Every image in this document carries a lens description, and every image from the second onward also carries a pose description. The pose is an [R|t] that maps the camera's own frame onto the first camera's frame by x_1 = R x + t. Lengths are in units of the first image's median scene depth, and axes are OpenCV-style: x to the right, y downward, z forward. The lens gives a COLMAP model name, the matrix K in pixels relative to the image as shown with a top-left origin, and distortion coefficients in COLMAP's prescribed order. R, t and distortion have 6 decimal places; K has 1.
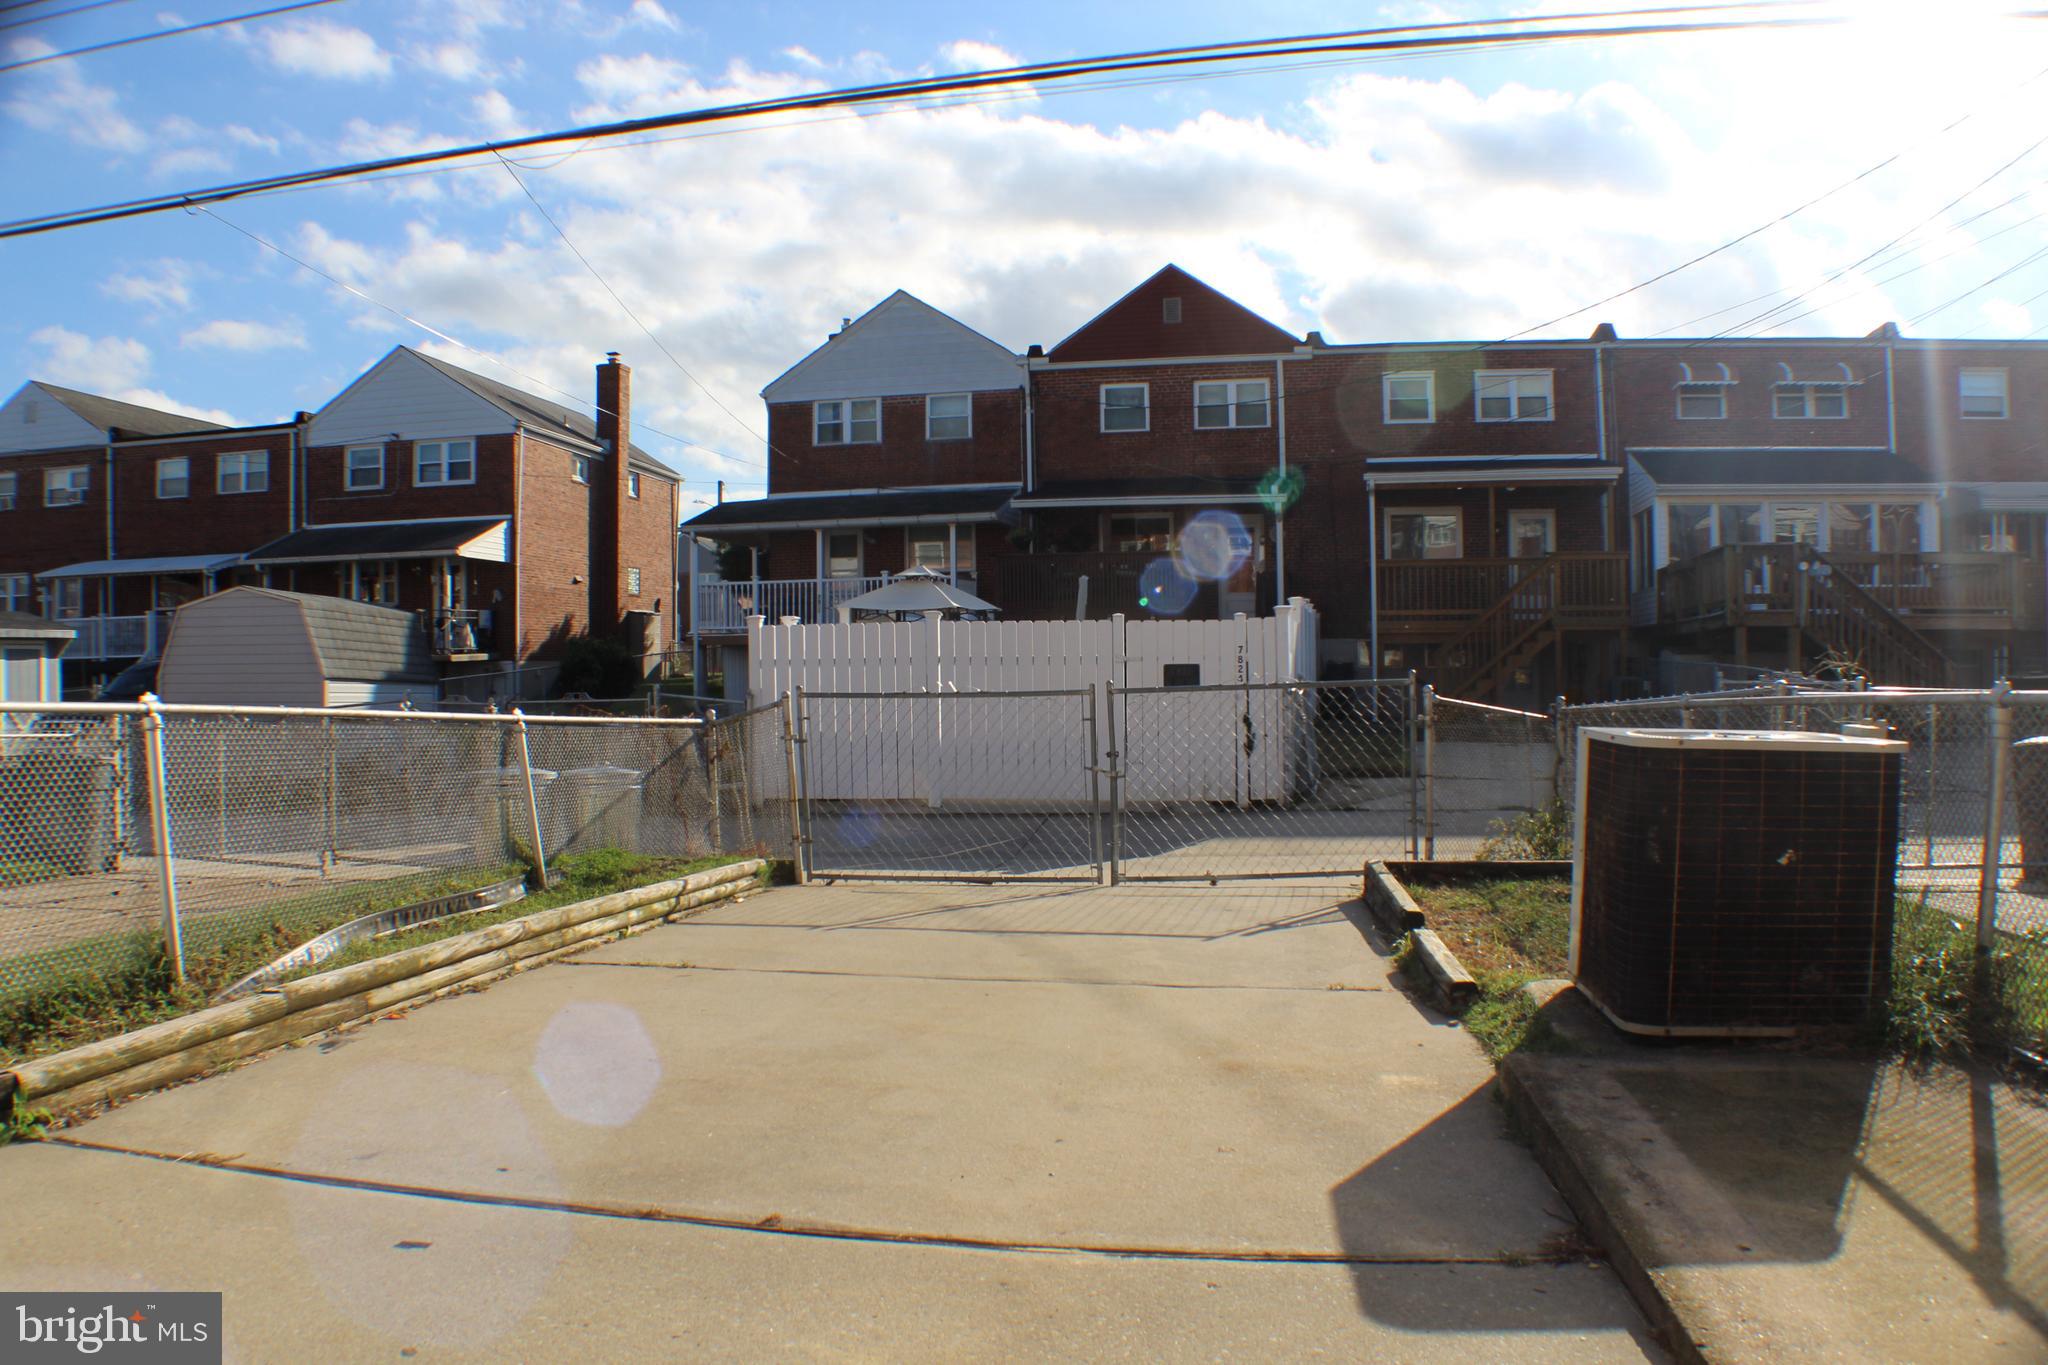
lens RADIAL K [[1469.3, 0, 1024.0], [0, 1469.3, 682.5], [0, 0, 1]] dist [-0.212689, 0.064354]
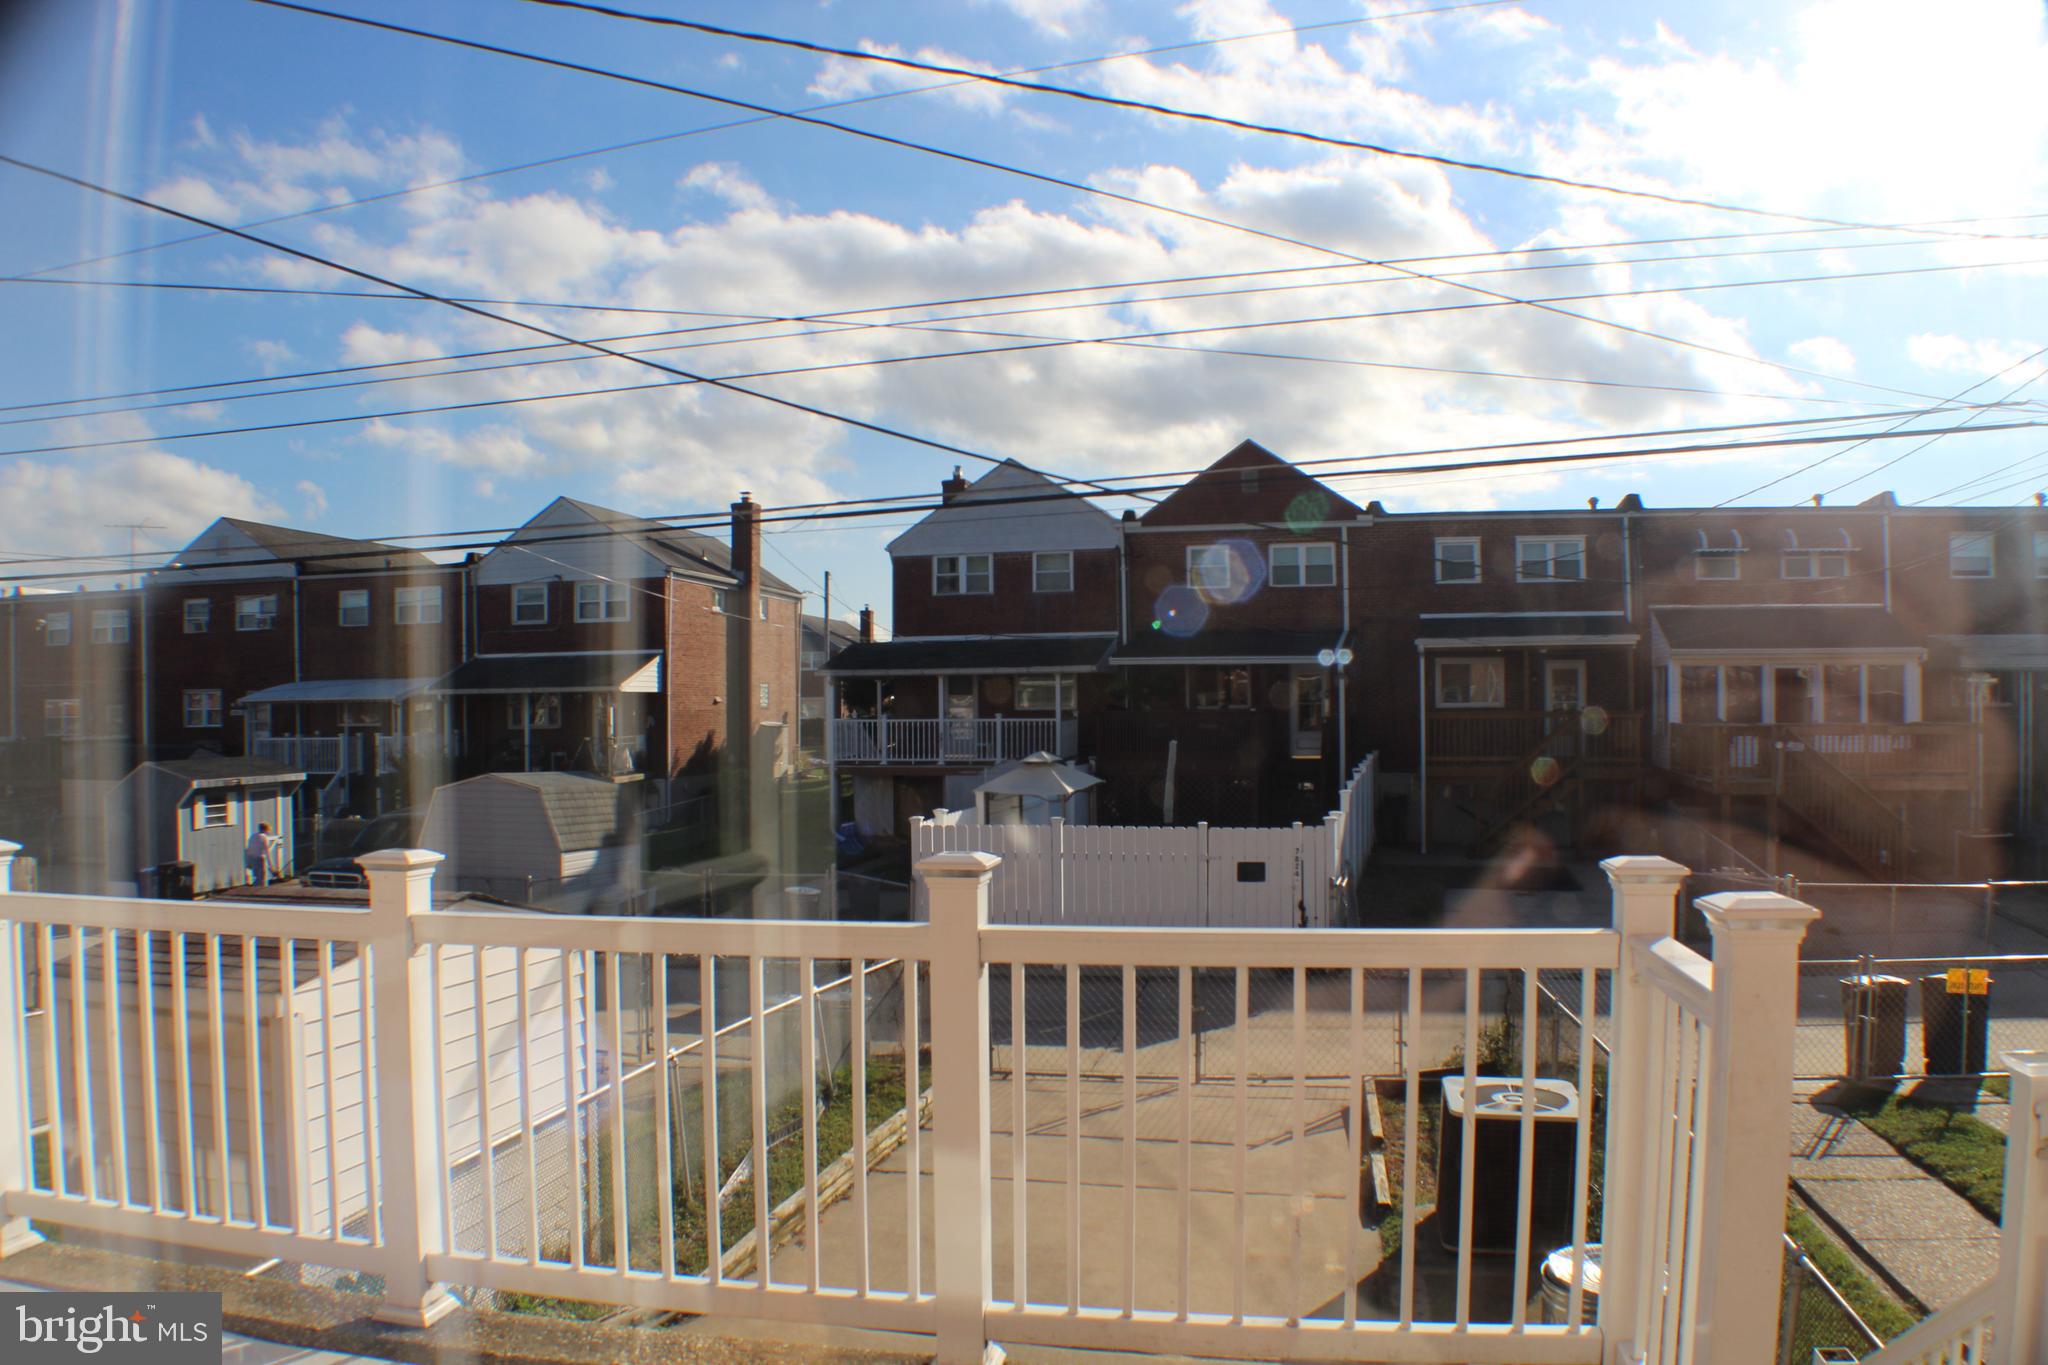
lens RADIAL K [[1469.3, 0, 1024.0], [0, 1469.3, 682.5], [0, 0, 1]] dist [-0.212689, 0.064354]
pose [[0.998365, -0.001058, -0.057149, -0.008920], [-0.000457, 0.999649, -0.026488, -0.067057], [0.057157, 0.026470, 0.998014, -0.142656]]
